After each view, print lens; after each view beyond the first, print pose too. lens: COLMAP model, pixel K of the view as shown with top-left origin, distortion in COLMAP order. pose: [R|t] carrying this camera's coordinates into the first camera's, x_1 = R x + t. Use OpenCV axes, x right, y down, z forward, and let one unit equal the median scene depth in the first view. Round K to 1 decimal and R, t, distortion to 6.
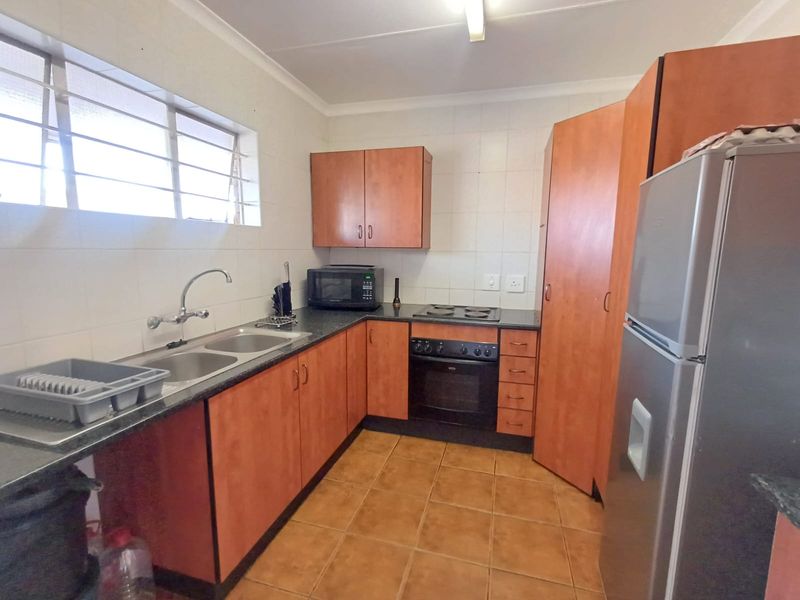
lens RADIAL K [[362.8, 0, 403.3], [0, 362.8, 298.7], [0, 0, 1]] dist [0.000796, 0.000017]
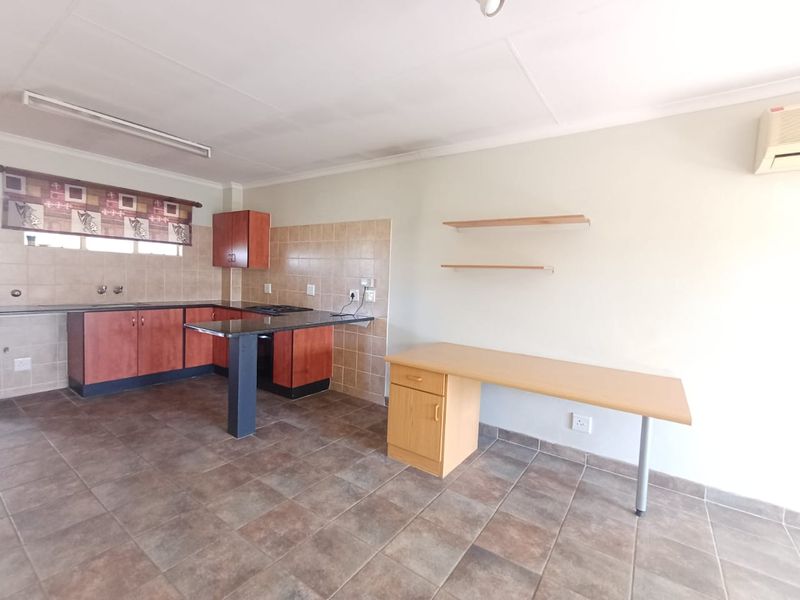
lens RADIAL K [[356.9, 0, 406.7], [0, 356.9, 299.7], [0, 0, 1]] dist [-0.000702, -0.000028]
pose [[0.945284, 0.048767, -0.322584, 1.690419], [-0.076001, 0.994478, -0.072367, 0.098542], [0.317274, 0.092924, 0.943770, -0.416099]]
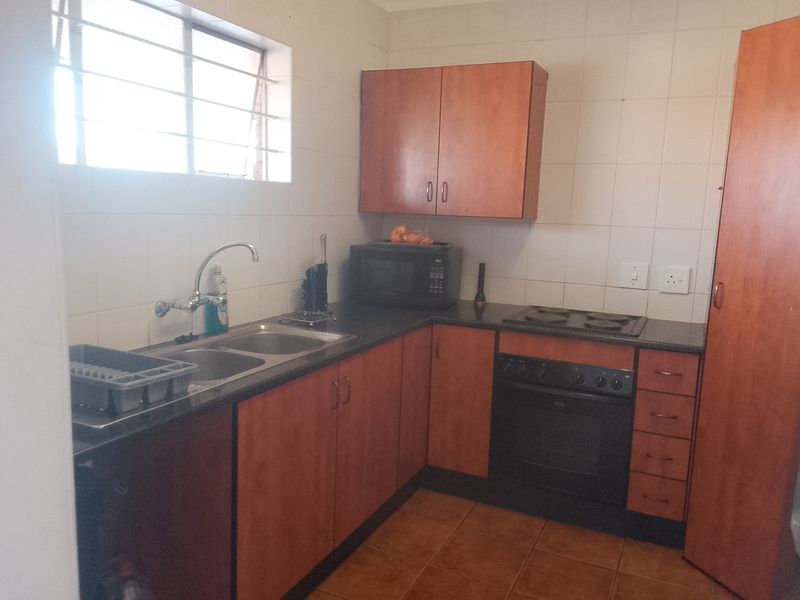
lens RADIAL K [[583.2, 0, 410.9], [0, 583.2, 300.0], [0, 0, 1]] dist [0.032020, -0.001401]
pose [[0.988979, 0.048861, -0.139759, 0.009412], [-0.047474, 0.998785, 0.013241, 0.002650], [0.140236, -0.006460, 0.990097, -0.098454]]
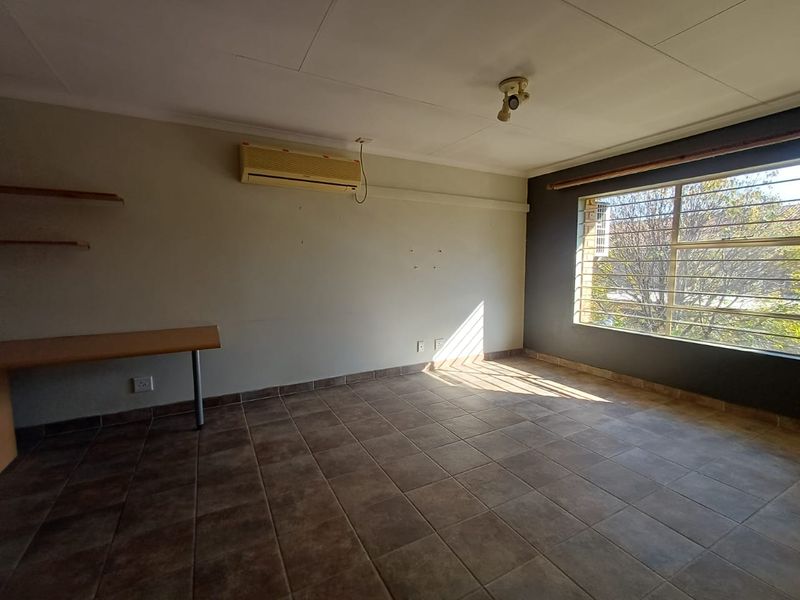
lens RADIAL K [[362.8, 0, 403.3], [0, 362.8, 298.7], [0, 0, 1]] dist [0.000796, 0.000017]
pose [[0.710571, -0.079987, 0.699064, 1.639421], [0.107646, 0.994180, 0.004336, 0.168812], [-0.695342, 0.072170, 0.715046, -0.777194]]
